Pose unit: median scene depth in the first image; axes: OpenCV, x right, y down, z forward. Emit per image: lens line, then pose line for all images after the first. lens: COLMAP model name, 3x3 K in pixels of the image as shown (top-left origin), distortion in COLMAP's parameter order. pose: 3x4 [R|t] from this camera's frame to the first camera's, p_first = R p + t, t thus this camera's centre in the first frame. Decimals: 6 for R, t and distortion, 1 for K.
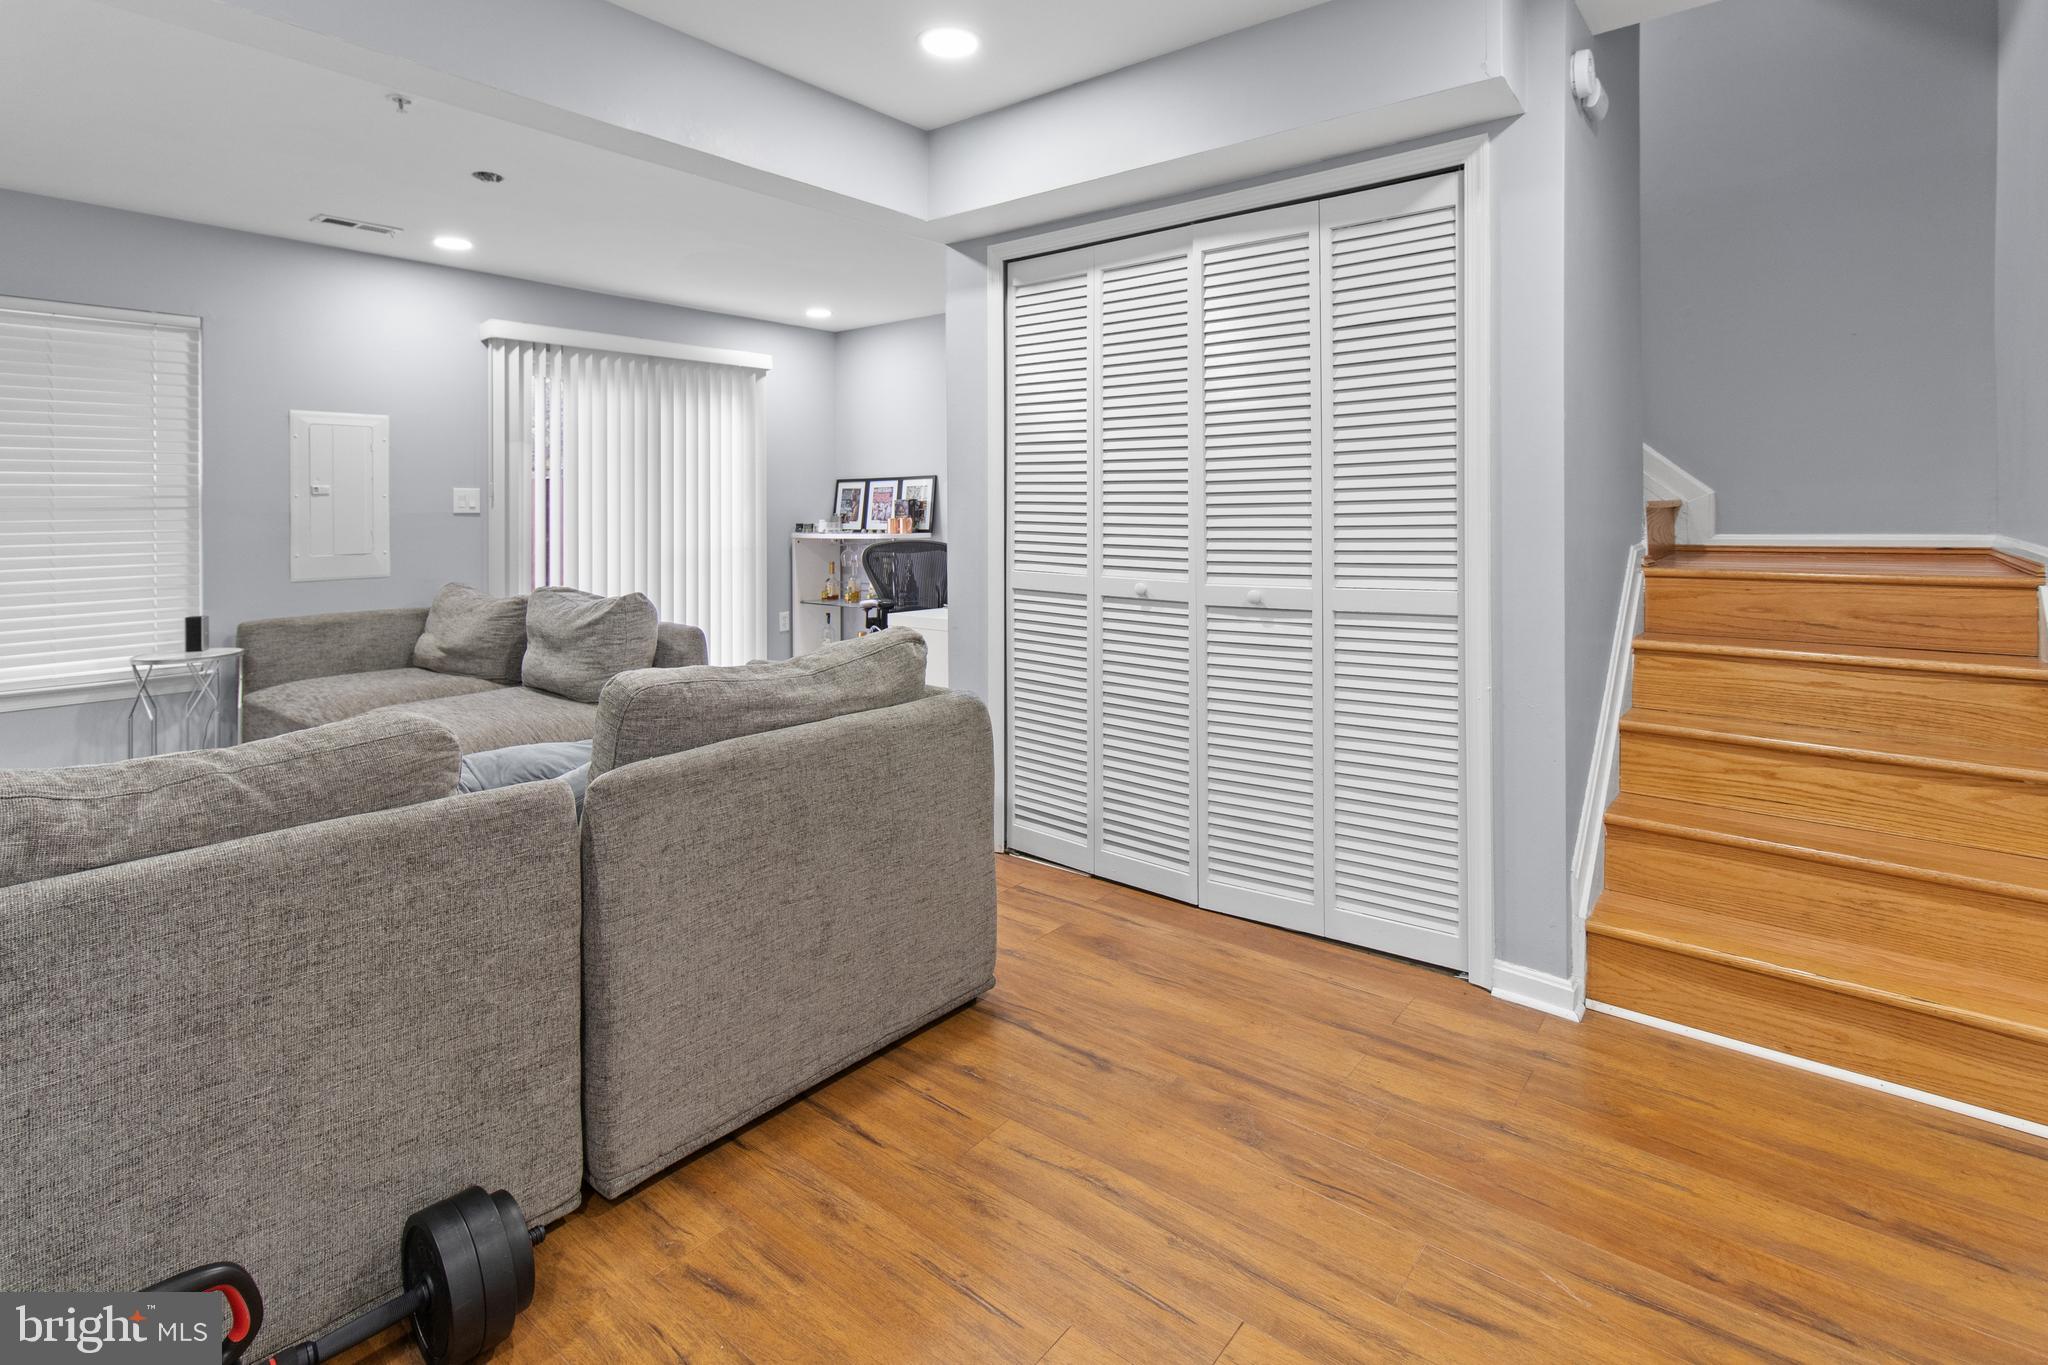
lens RADIAL K [[954.0, 0, 1027.1], [0, 954.0, 513.4], [0, 0, 1]] dist [0.002566, 0.000084]
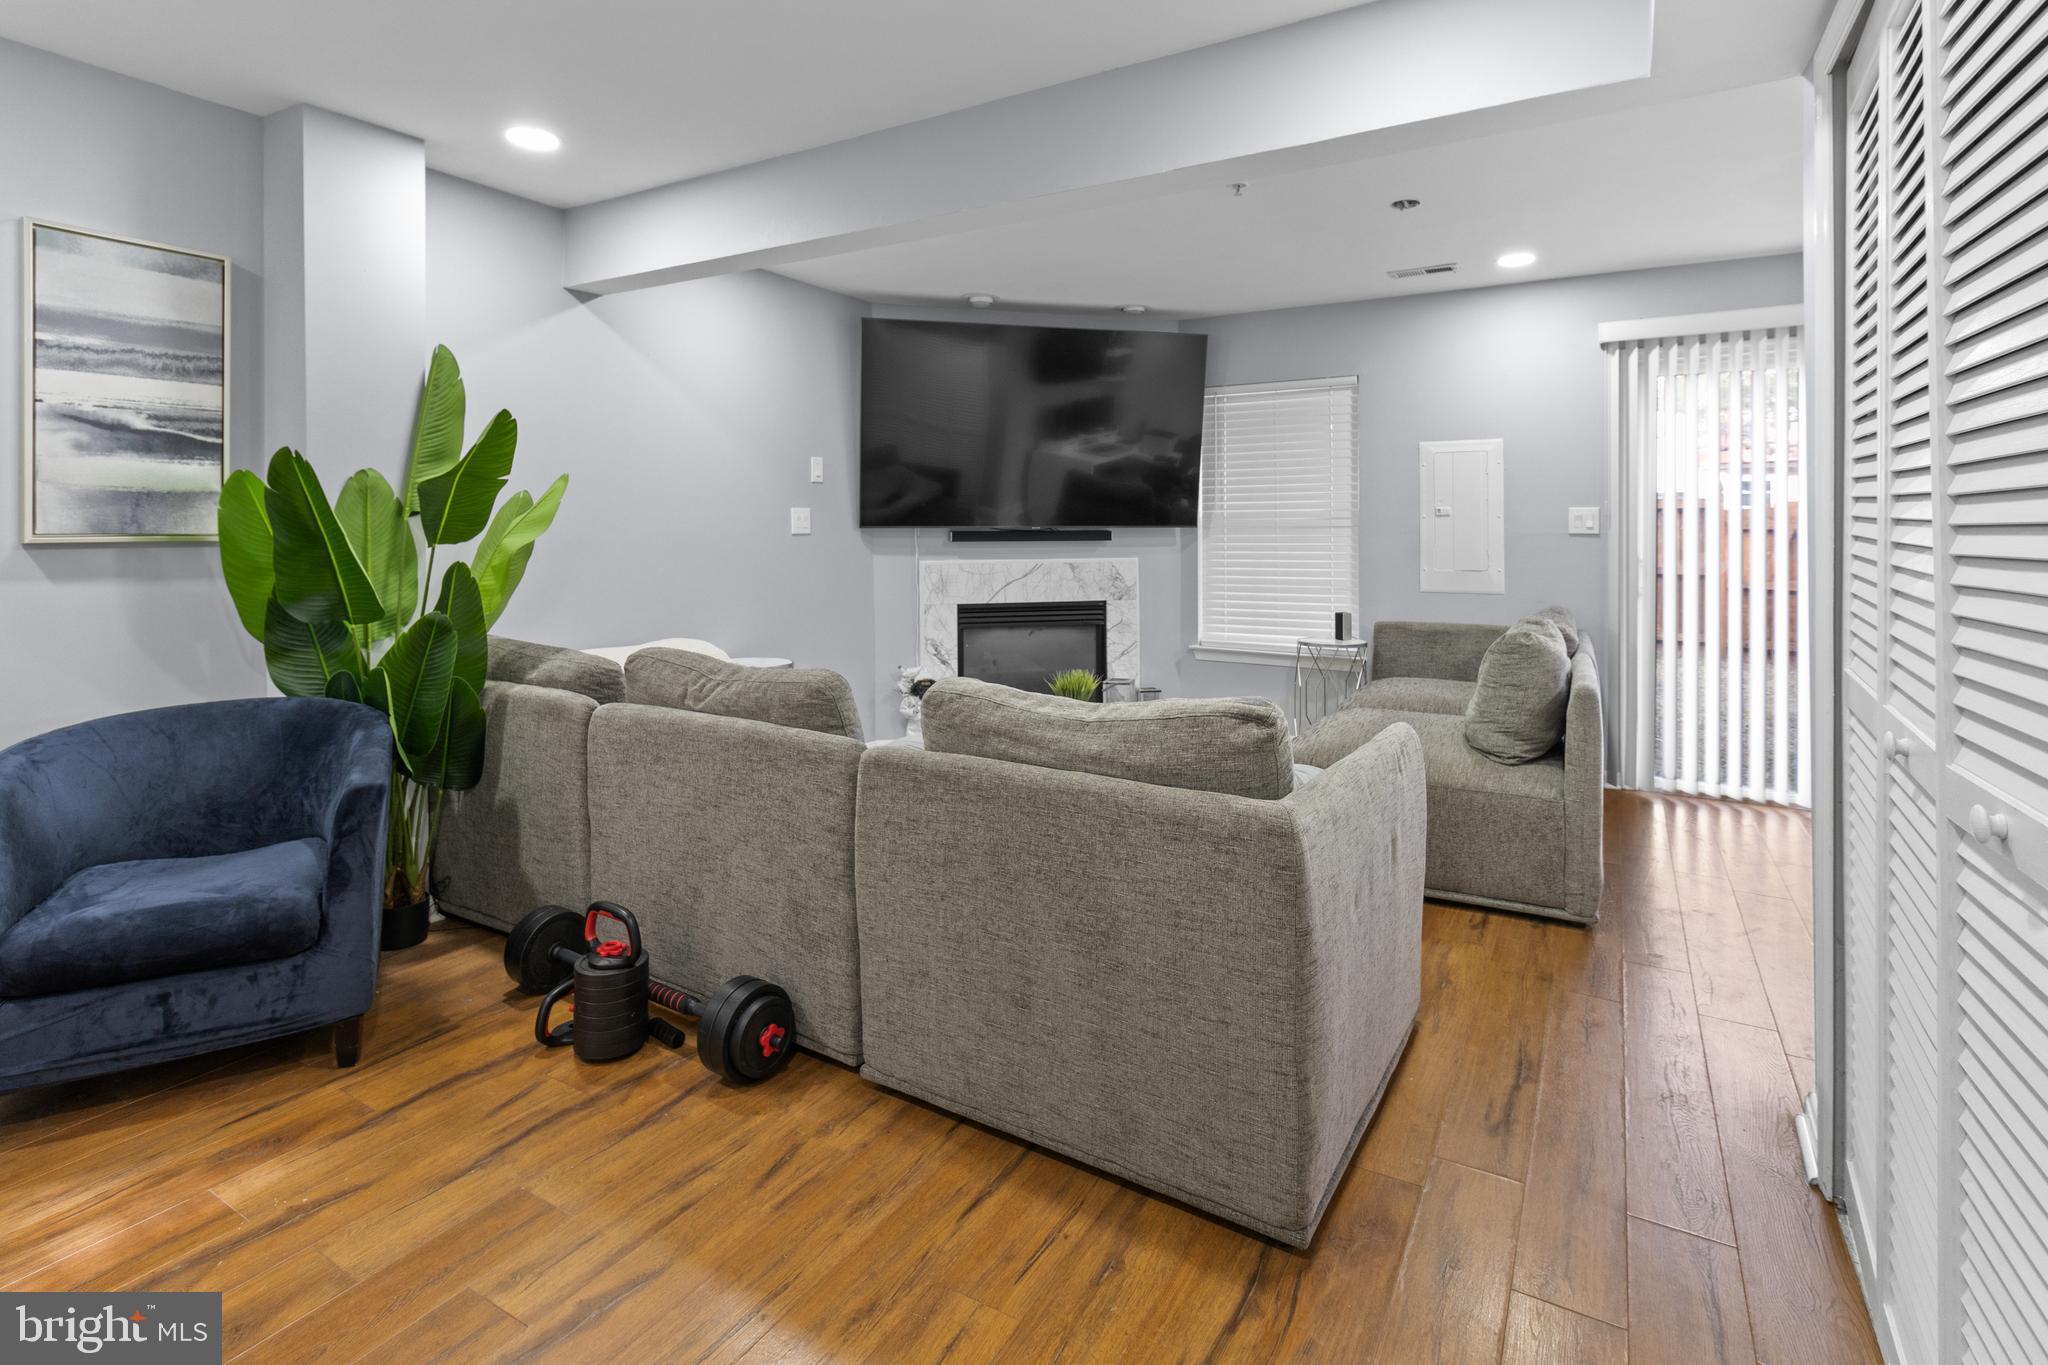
lens RADIAL K [[960.4, 0, 1017.3], [0, 960.4, 533.4], [0, 0, 1]] dist [0.003371, 0.000265]
pose [[0.177726, 0.015958, -0.983951, 0.369713], [-0.008582, 0.999856, 0.014666, -0.015038], [0.984043, 0.005838, 0.177837, 0.416066]]
